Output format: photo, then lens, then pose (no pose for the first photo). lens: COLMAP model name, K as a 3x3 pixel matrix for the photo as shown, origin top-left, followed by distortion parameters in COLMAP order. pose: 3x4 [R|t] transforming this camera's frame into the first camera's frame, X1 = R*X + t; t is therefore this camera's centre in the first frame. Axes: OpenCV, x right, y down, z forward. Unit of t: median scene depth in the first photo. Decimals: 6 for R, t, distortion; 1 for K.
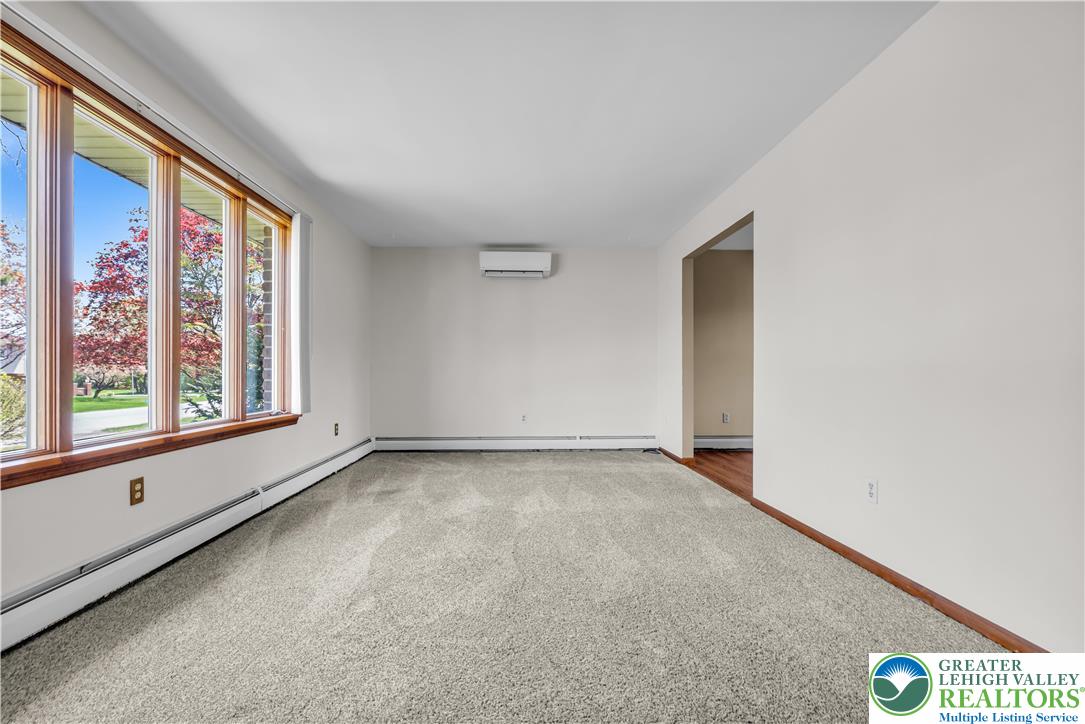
lens RADIAL K [[488.2, 0, 541.4], [0, 488.2, 367.7], [0, 0, 1]] dist [0.000881, -0.000111]
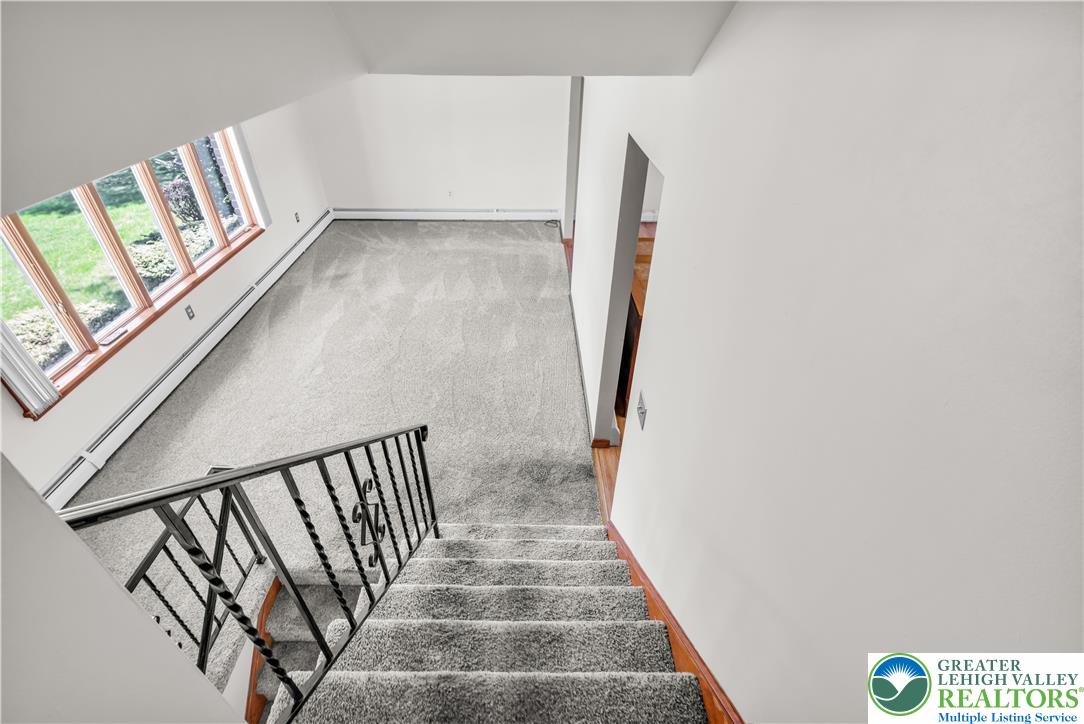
lens RADIAL K [[507.3, 0, 542.0], [0, 507.3, 362.0], [0, 0, 1]] dist [0.000966, 0.000154]
pose [[0.999426, 0.023440, -0.024461, 0.438771], [-0.004735, 0.811568, 0.584239, -0.555779], [0.033546, -0.583788, 0.811213, -0.493606]]
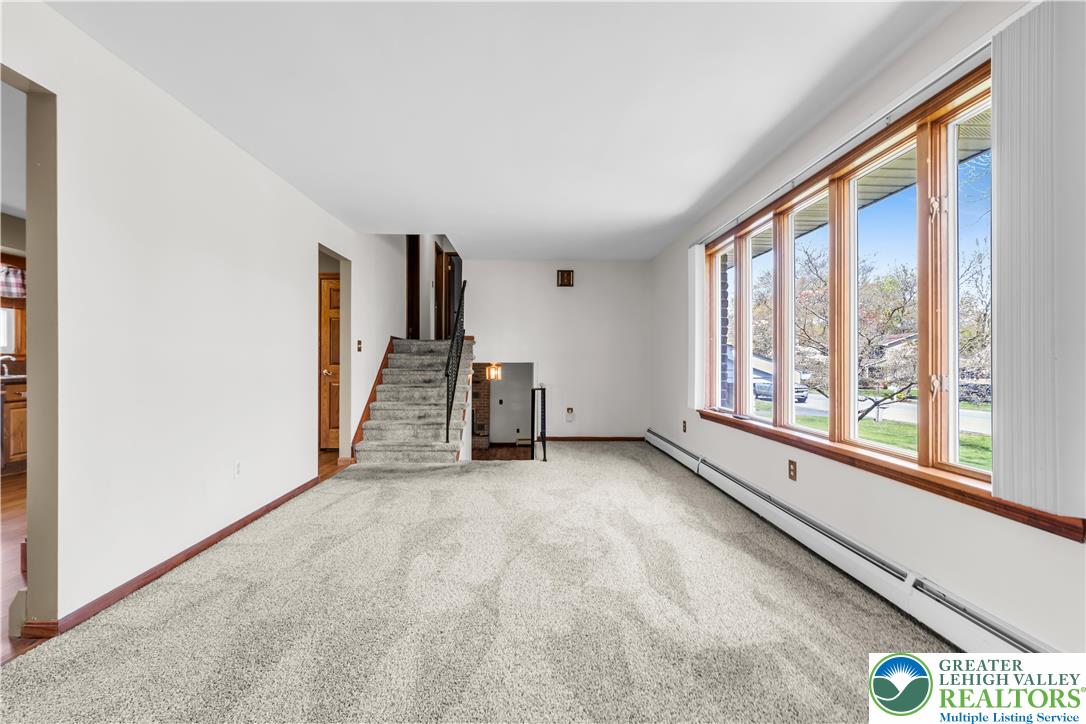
lens RADIAL K [[497.6, 0, 537.9], [0, 497.6, 360.4], [0, 0, 1]] dist [-0.001032, -0.000344]
pose [[-0.999647, -0.007097, 0.025589, -0.119044], [-0.007368, 0.999918, -0.010497, -0.021868], [-0.025512, -0.010682, -0.999617, 1.767882]]
